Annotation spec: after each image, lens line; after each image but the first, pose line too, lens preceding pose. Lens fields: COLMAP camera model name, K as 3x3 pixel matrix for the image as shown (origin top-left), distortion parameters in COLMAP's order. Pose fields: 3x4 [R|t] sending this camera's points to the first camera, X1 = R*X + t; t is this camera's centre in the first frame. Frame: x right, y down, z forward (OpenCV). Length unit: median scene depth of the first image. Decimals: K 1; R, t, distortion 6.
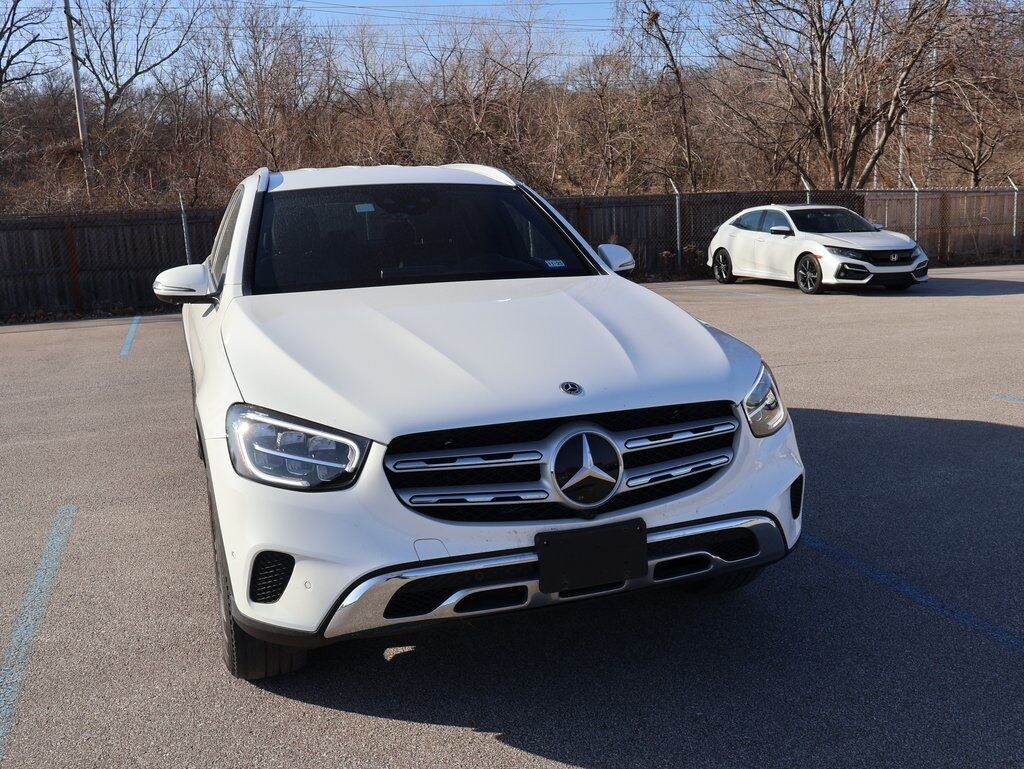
lens RADIAL K [[986.9, 0, 611.2], [0, 986.9, 384.6], [0, 0, 1]] dist [-0.018587, 0.006015]
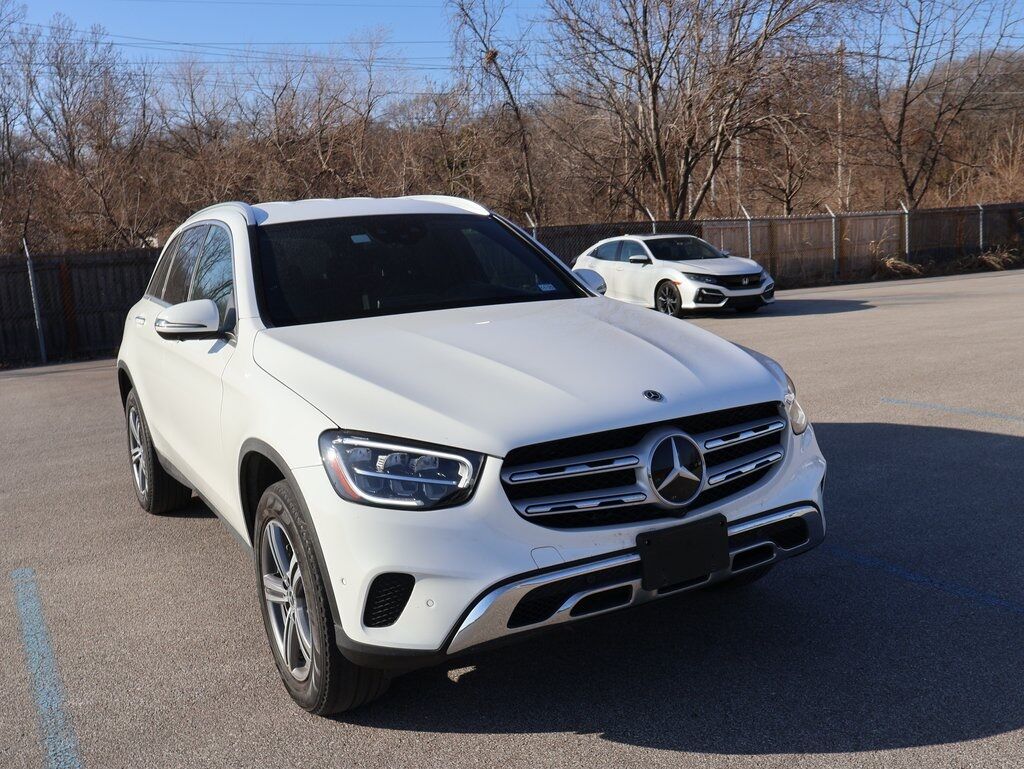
lens RADIAL K [[986.9, 0, 611.2], [0, 986.9, 384.6], [0, 0, 1]] dist [-0.018587, 0.006015]
pose [[0.979055, -0.056143, 0.195700, -0.198044], [0.063289, 0.997531, -0.030453, 0.014429], [-0.193507, 0.042201, 0.980191, -0.022132]]
